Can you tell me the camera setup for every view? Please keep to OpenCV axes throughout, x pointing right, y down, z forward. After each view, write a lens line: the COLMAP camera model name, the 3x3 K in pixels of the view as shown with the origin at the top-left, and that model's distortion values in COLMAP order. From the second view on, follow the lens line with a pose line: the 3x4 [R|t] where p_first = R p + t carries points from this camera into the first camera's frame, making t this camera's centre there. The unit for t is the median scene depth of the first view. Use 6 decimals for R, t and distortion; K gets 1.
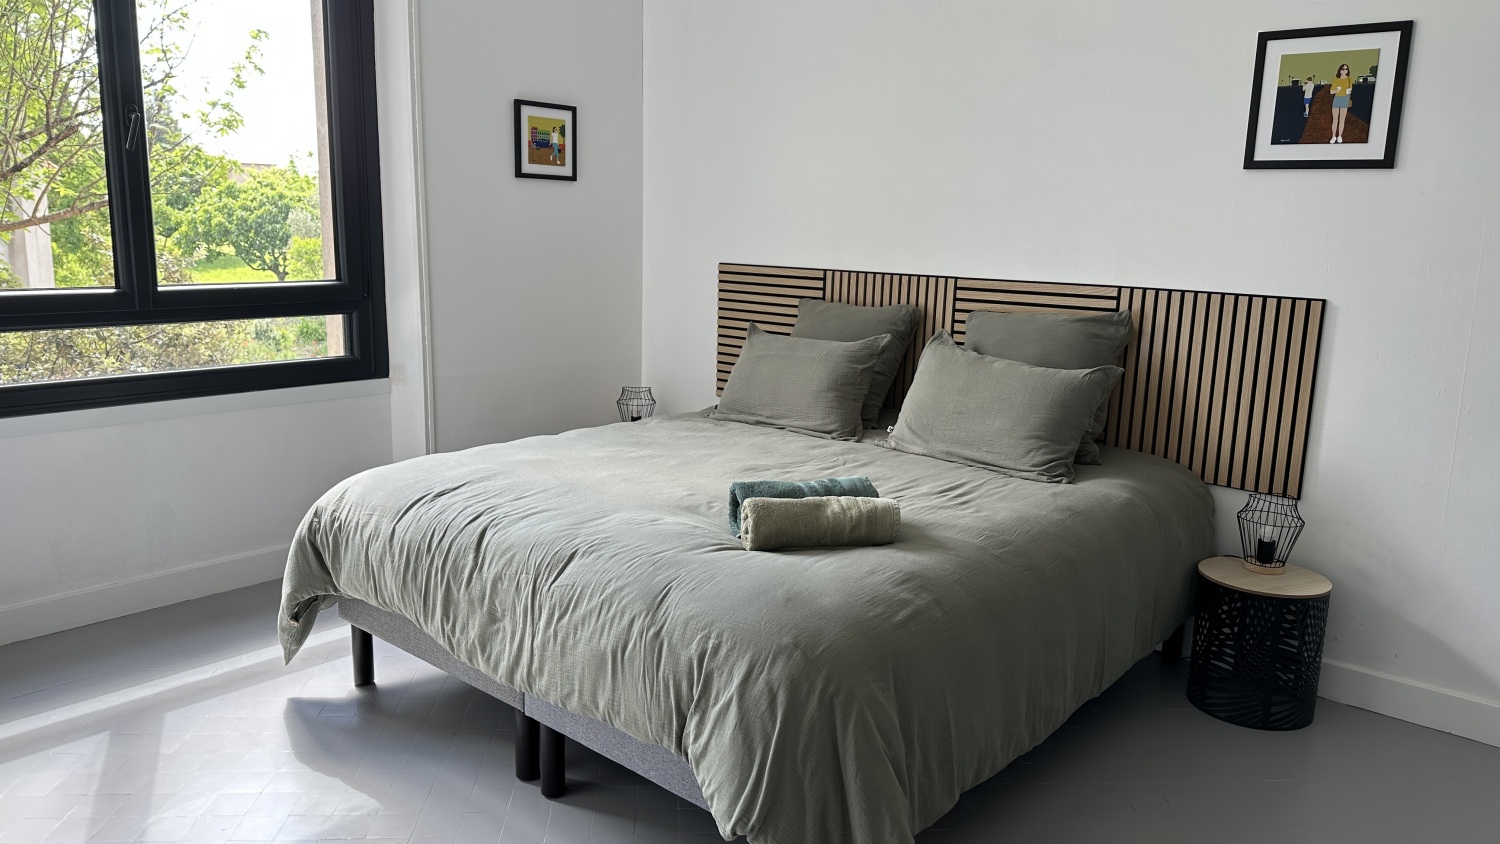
lens RADIAL K [[993.5, 0, 743.0], [0, 993.5, 450.7], [0, 0, 1]] dist [-0.027464, -0.010808]
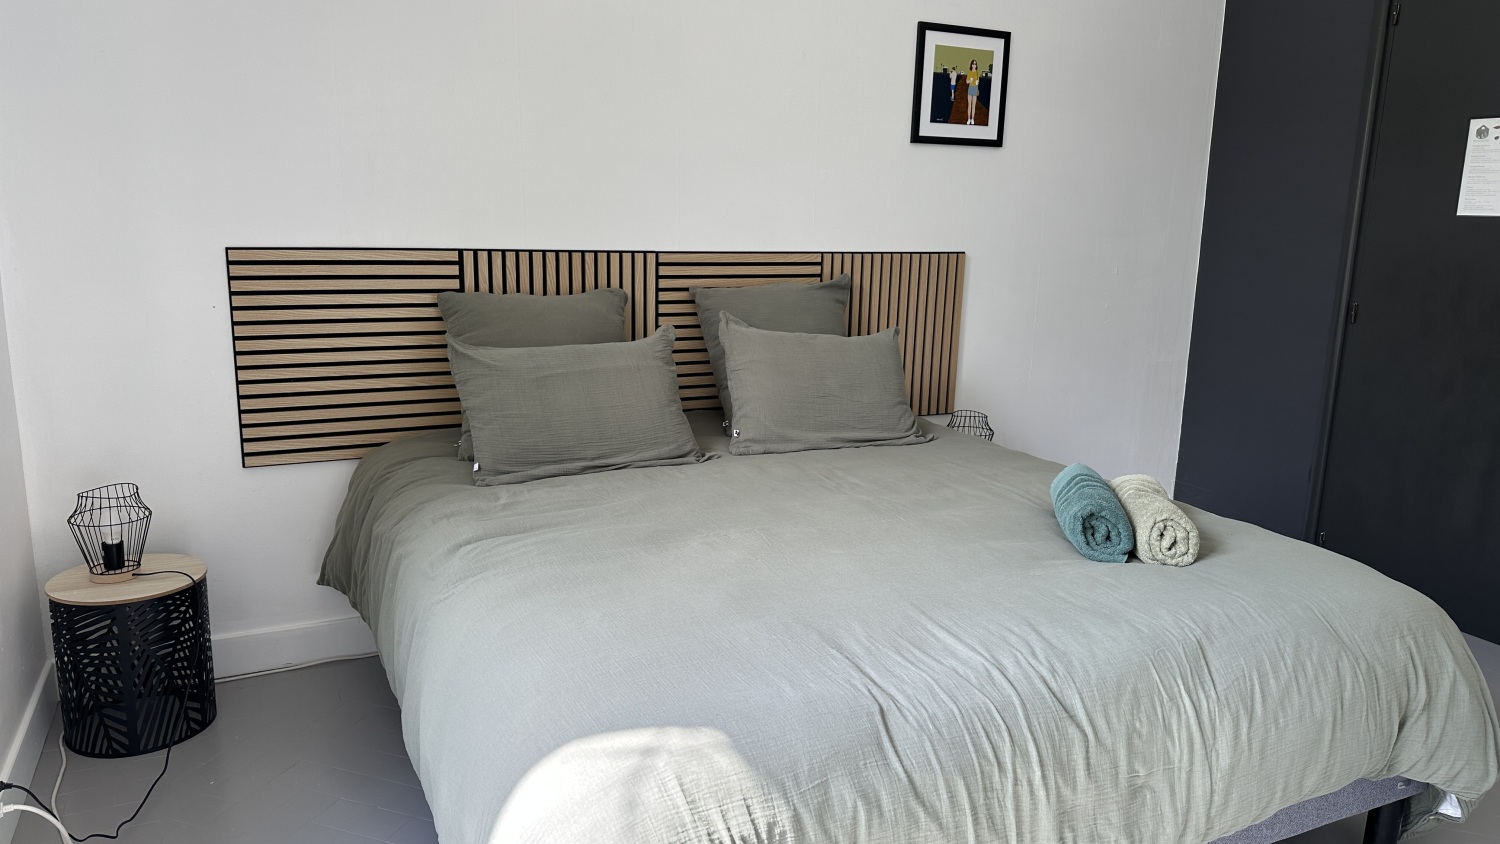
lens RADIAL K [[1050.0, 0, 745.7], [0, 1050.0, 430.3], [0, 0, 1]] dist [0.042619, -0.059791]
pose [[0.412101, -0.210822, 0.886412, -0.762195], [0.181998, 0.972304, 0.146637, -0.184140], [-0.892776, 0.100896, 0.439056, 0.700050]]
